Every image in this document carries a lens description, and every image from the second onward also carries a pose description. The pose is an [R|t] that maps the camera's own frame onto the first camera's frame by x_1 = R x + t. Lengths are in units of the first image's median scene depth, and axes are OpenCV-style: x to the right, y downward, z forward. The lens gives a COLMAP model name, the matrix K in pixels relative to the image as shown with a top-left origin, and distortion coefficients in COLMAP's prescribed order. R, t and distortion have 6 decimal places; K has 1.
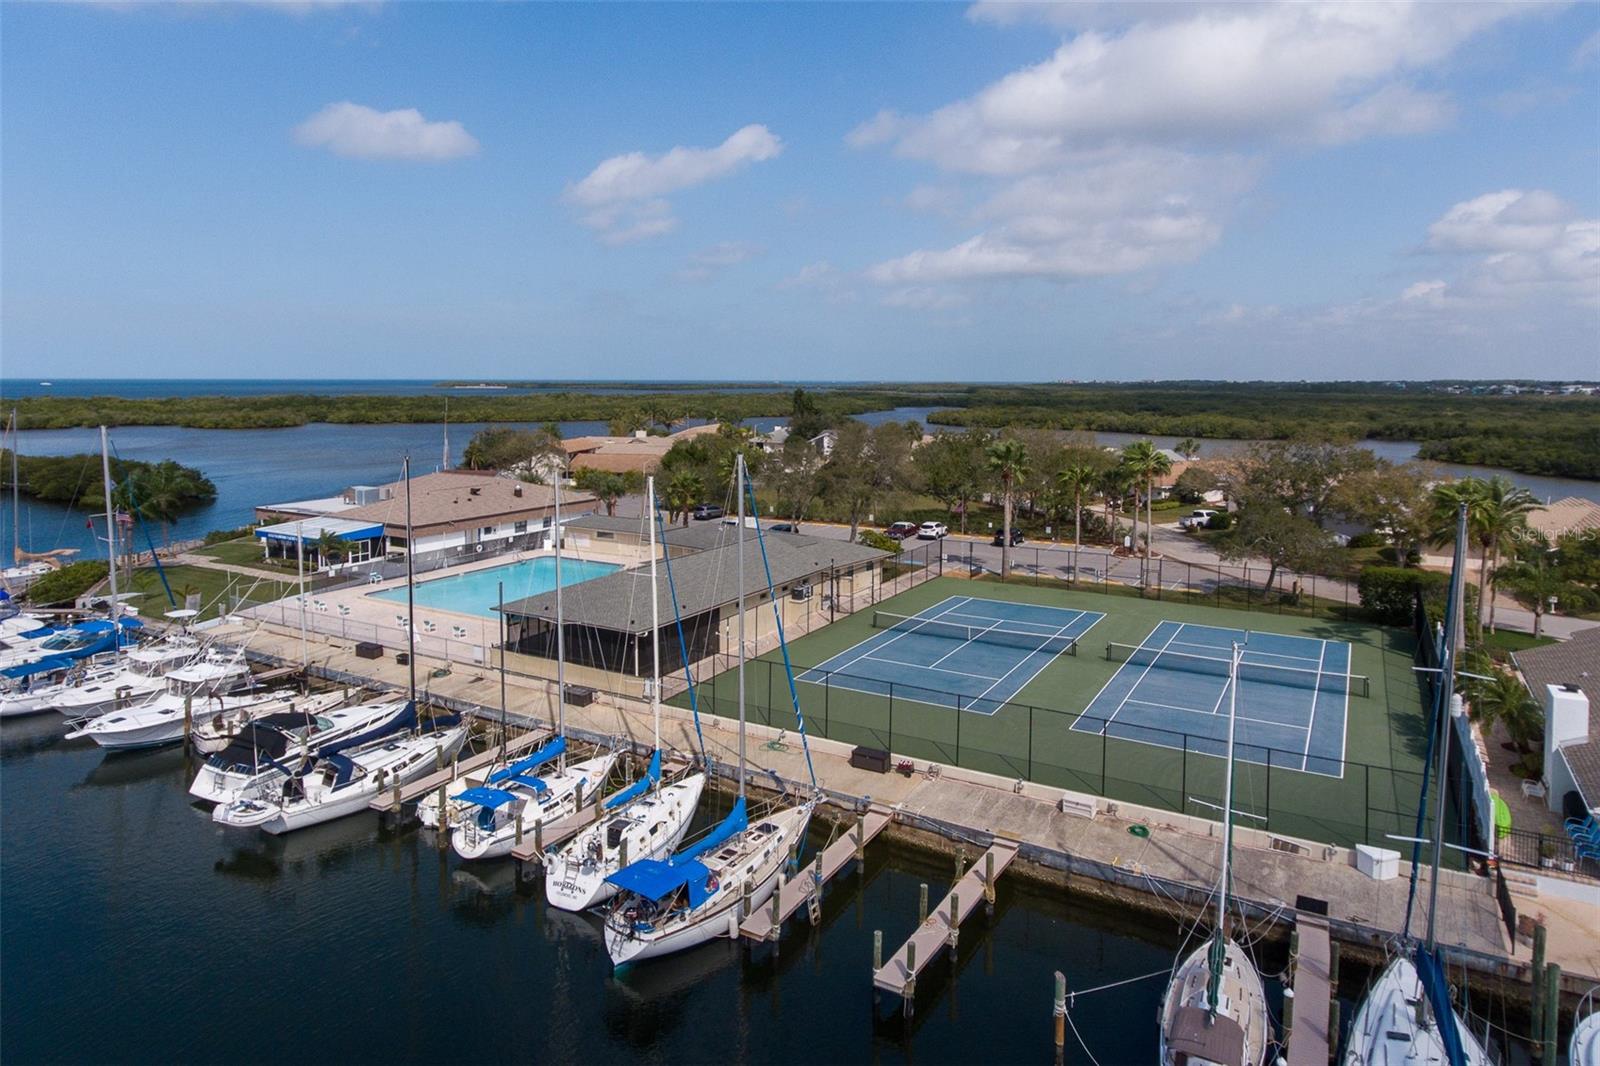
lens RADIAL K [[969.8, 0, 805.7], [0, 969.8, 466.0], [0, 0, 1]] dist [-0.005547, 0.003263]
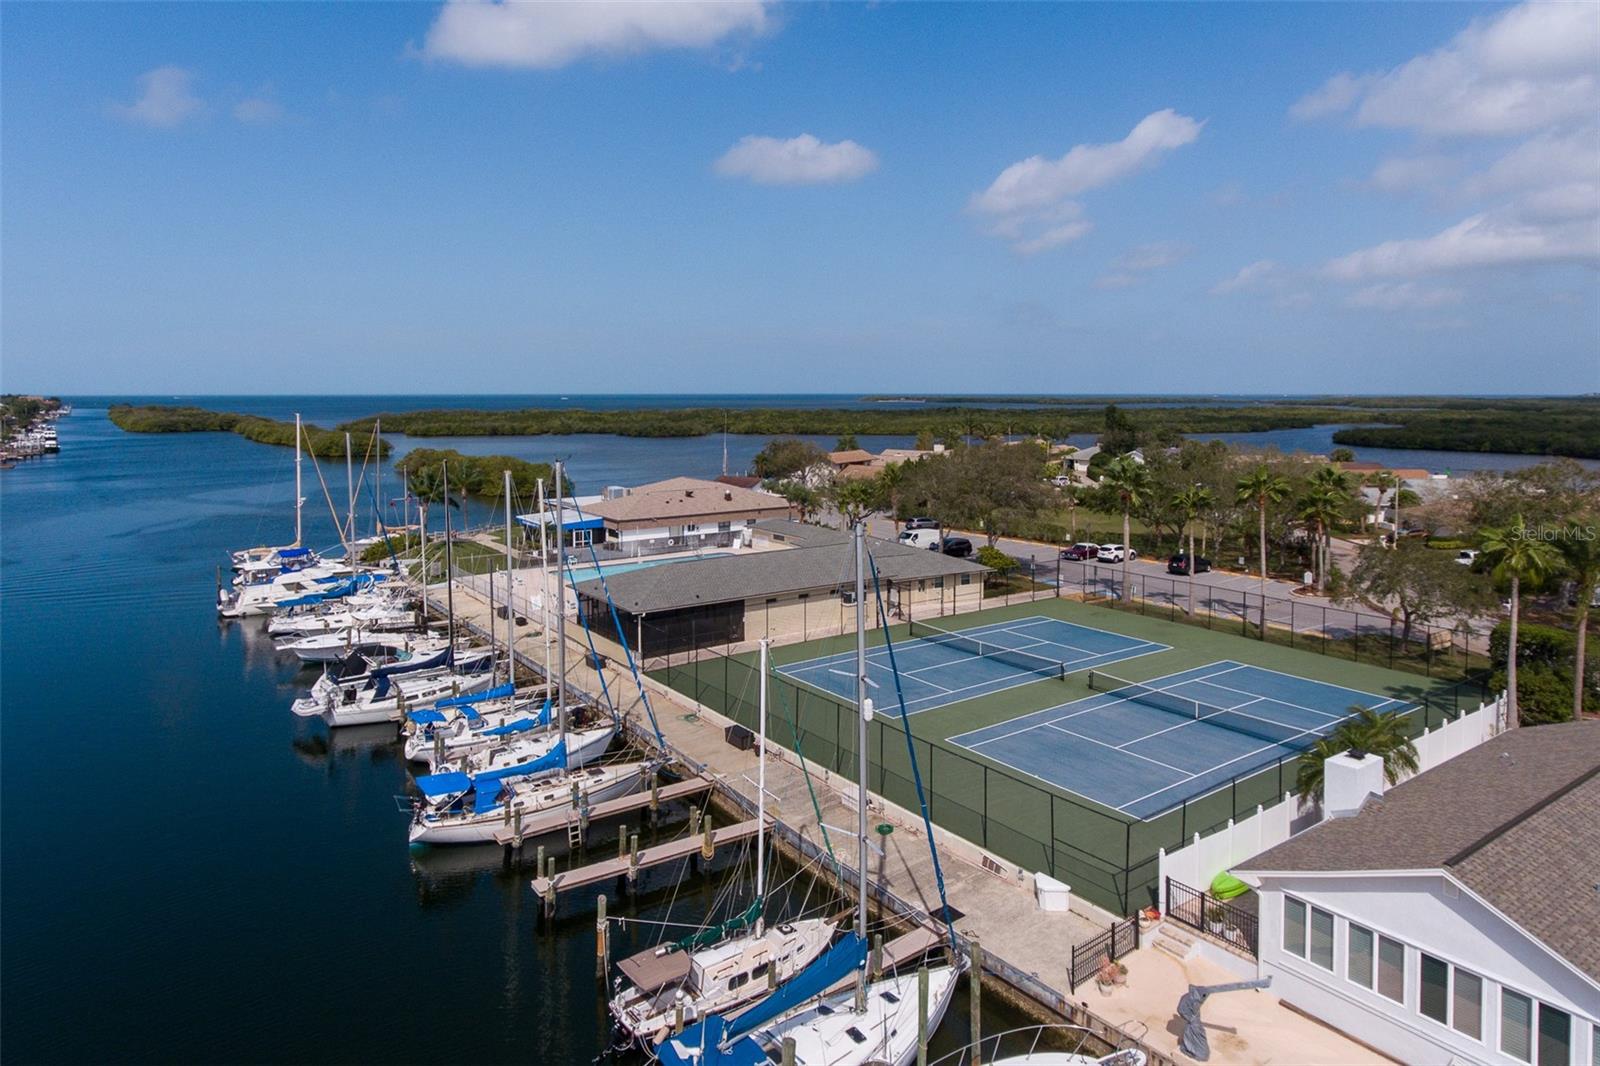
lens RADIAL K [[969.8, 0, 810.5], [0, 969.8, 571.1], [0, 0, 1]] dist [-0.005547, 0.003263]
pose [[0.911885, 0.070757, -0.404302, 0.118988], [-0.033217, 0.994520, 0.099132, -0.000366], [0.409100, -0.076968, 0.909238, 0.006278]]
